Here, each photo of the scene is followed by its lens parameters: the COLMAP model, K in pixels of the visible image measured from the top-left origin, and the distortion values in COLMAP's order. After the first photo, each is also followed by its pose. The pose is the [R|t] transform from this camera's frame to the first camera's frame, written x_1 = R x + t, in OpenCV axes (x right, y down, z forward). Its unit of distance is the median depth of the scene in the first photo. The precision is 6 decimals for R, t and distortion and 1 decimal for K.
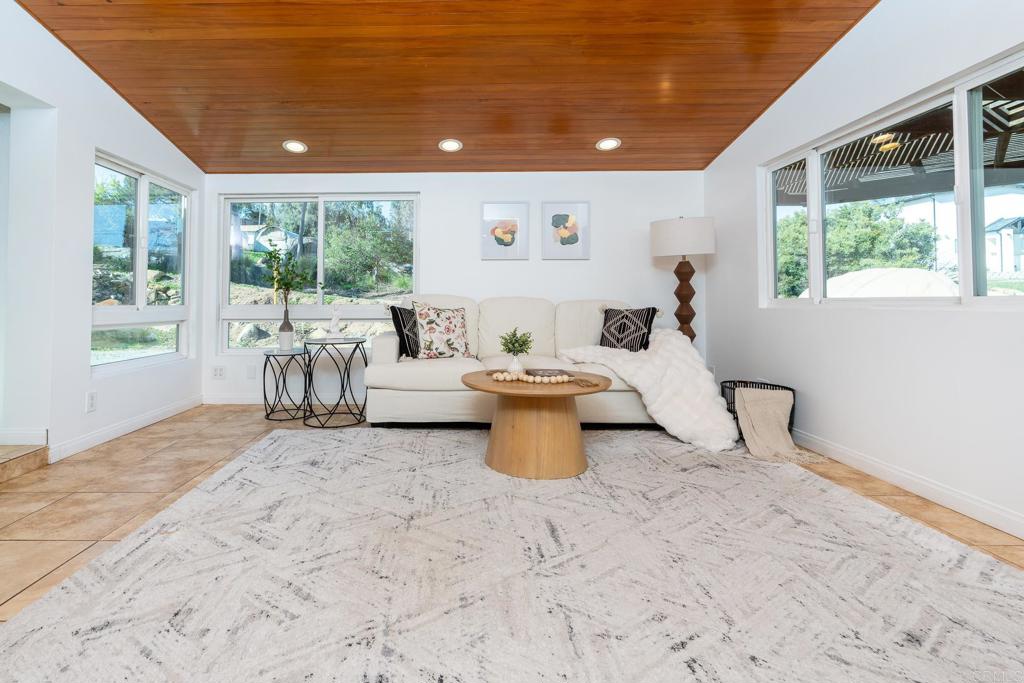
lens RADIAL K [[472.7, 0, 512.0], [0, 472.7, 286.3], [0, 0, 1]] dist [-0.000325, 0.000200]
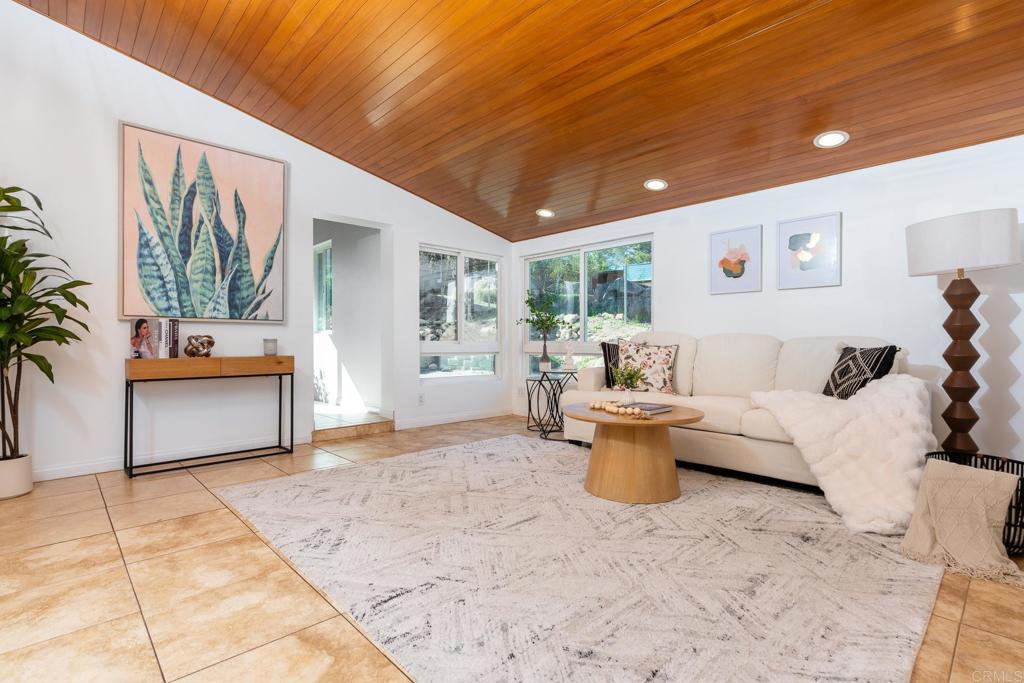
lens RADIAL K [[479.1, 0, 512.0], [0, 479.1, 341.5], [0, 0, 1]] dist [-0.001655, -0.000169]
pose [[0.707946, 0.003658, -0.706257, 0.653698], [0.021098, 0.999431, 0.026324, 0.008883], [0.705951, -0.033536, 0.707466, 0.068397]]
